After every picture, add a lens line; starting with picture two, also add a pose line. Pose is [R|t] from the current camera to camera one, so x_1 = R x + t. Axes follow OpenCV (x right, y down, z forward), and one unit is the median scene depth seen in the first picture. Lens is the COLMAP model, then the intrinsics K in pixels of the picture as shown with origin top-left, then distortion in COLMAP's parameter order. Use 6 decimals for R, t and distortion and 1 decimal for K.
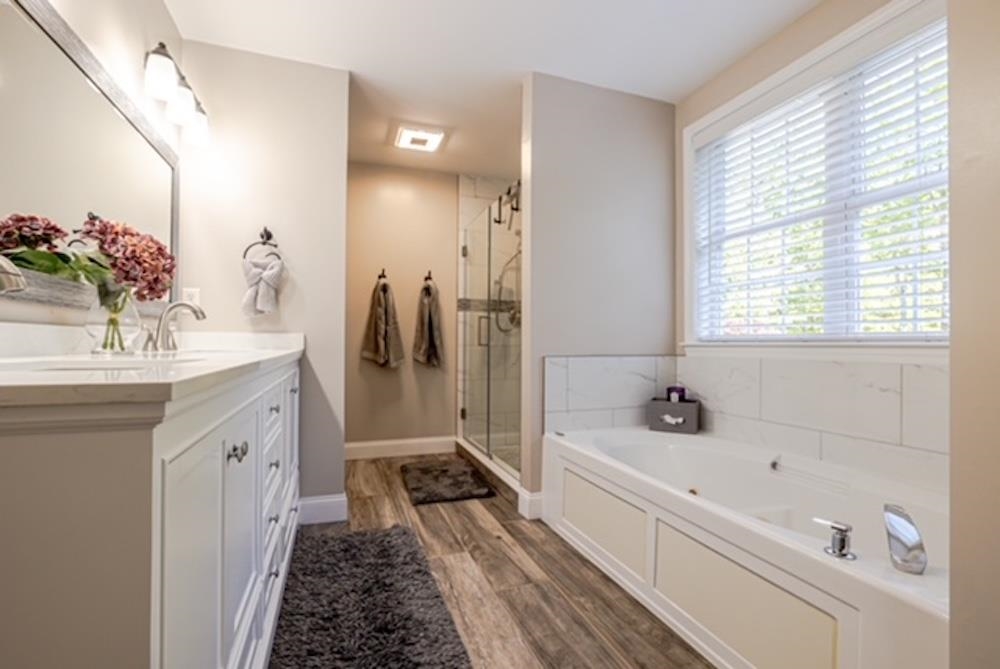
lens RADIAL K [[460.5, 0, 501.9], [0, 460.5, 337.9], [0, 0, 1]] dist [-0.003958, -0.000039]
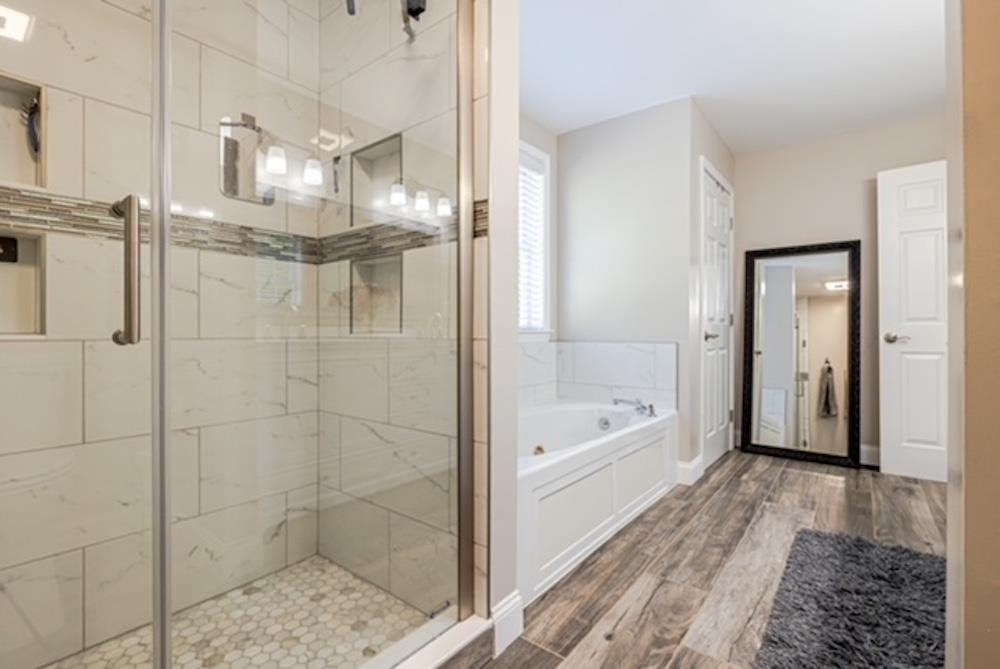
lens RADIAL K [[460.5, 0, 503.1], [0, 460.5, 333.7], [0, 0, 1]] dist [-0.003958, -0.000039]
pose [[-0.527891, -0.006675, 0.849286, -0.568866], [-0.012324, 0.999924, 0.000199, 0.018109], [-0.849223, -0.010361, -0.527933, 1.784199]]
